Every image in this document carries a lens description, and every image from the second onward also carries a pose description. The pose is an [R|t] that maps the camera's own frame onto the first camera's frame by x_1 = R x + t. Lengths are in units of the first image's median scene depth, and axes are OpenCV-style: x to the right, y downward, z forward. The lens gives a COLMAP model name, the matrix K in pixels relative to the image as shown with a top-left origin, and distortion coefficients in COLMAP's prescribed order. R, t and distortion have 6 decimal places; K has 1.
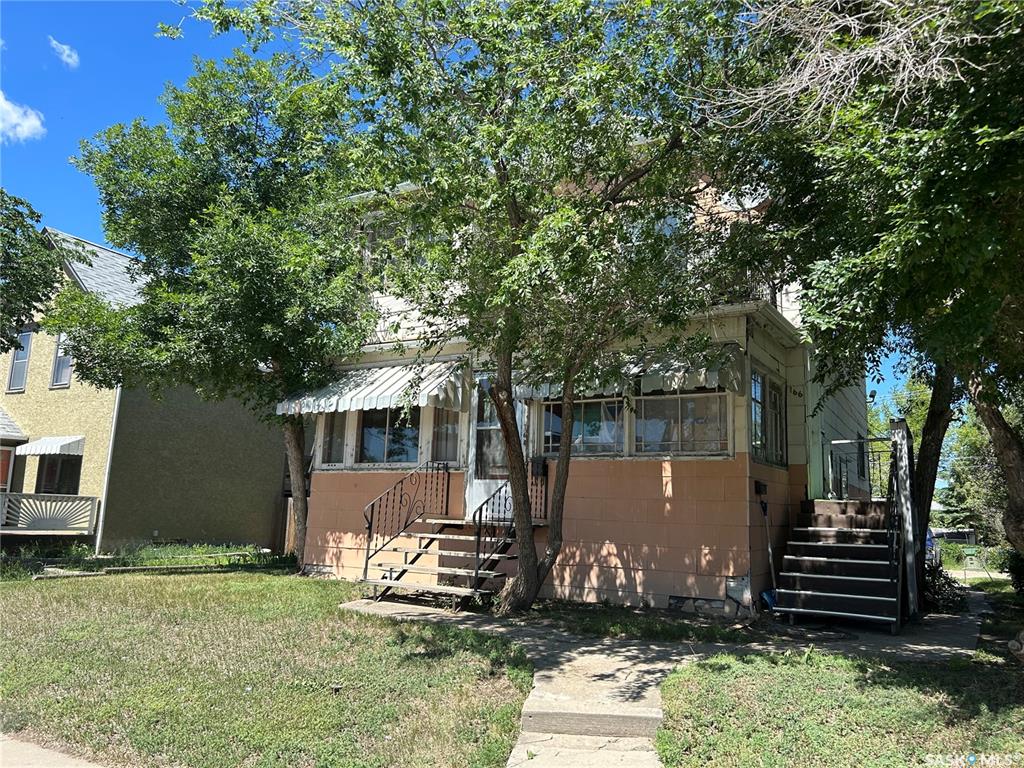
lens RADIAL K [[788.1, 0, 512.0], [0, 788.1, 384.0], [0, 0, 1]] dist [0.093570, 0.000355]
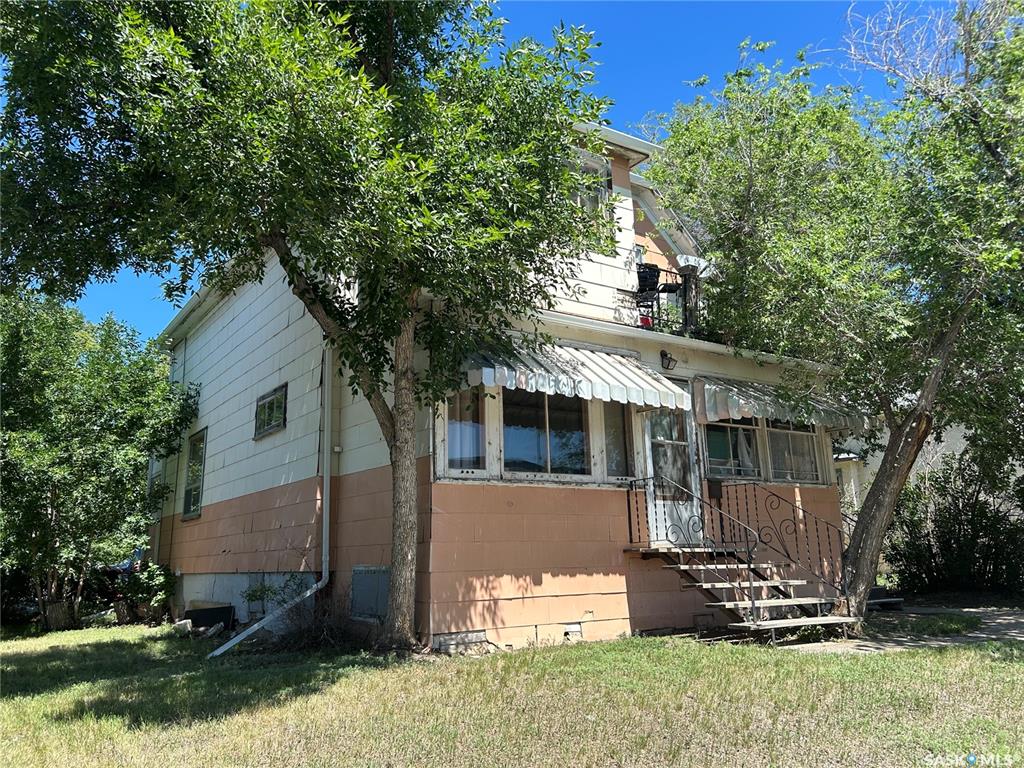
lens RADIAL K [[788.1, 0, 512.0], [0, 788.1, 384.0], [0, 0, 1]] dist [0.093570, 0.000355]
pose [[0.421940, 0.162356, 0.891968, -0.903662], [-0.110279, 0.985720, -0.127254, 0.124321], [-0.899892, -0.044672, 0.433819, 0.779881]]
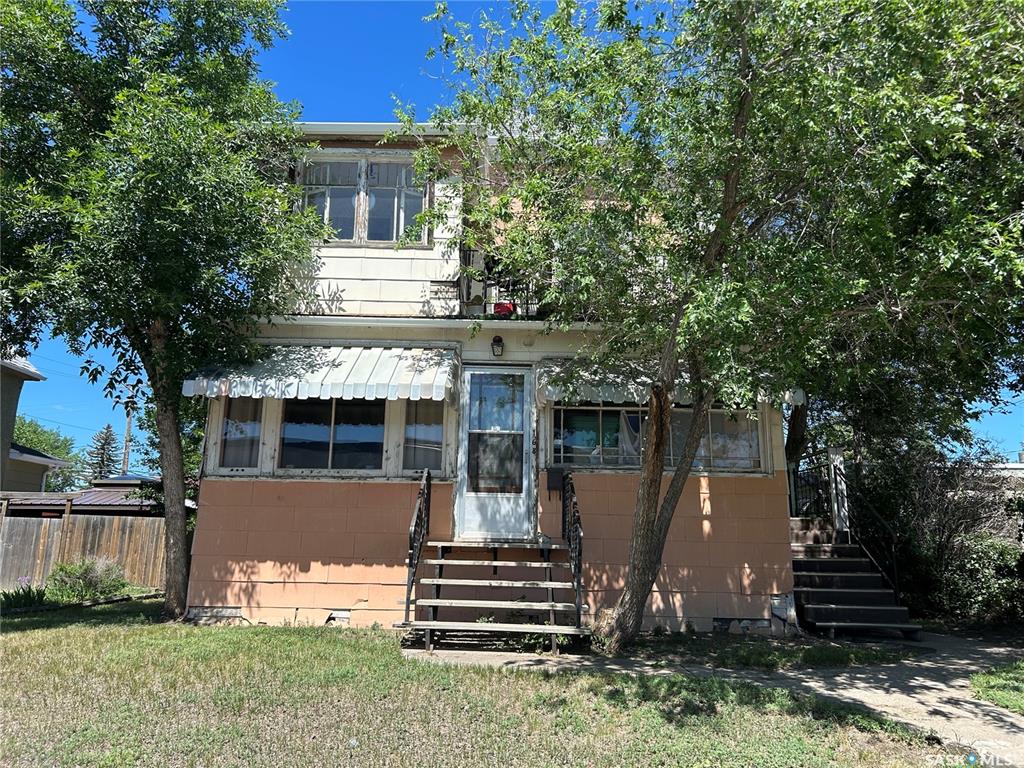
lens RADIAL K [[761.4, 0, 512.0], [0, 761.4, 384.0], [0, 0, 1]] dist [0.032300, -0.001803]
pose [[0.853024, 0.093108, 0.513499, -0.432371], [-0.077489, 0.995646, -0.051808, 0.045269], [-0.516087, 0.004403, 0.856525, 0.290023]]
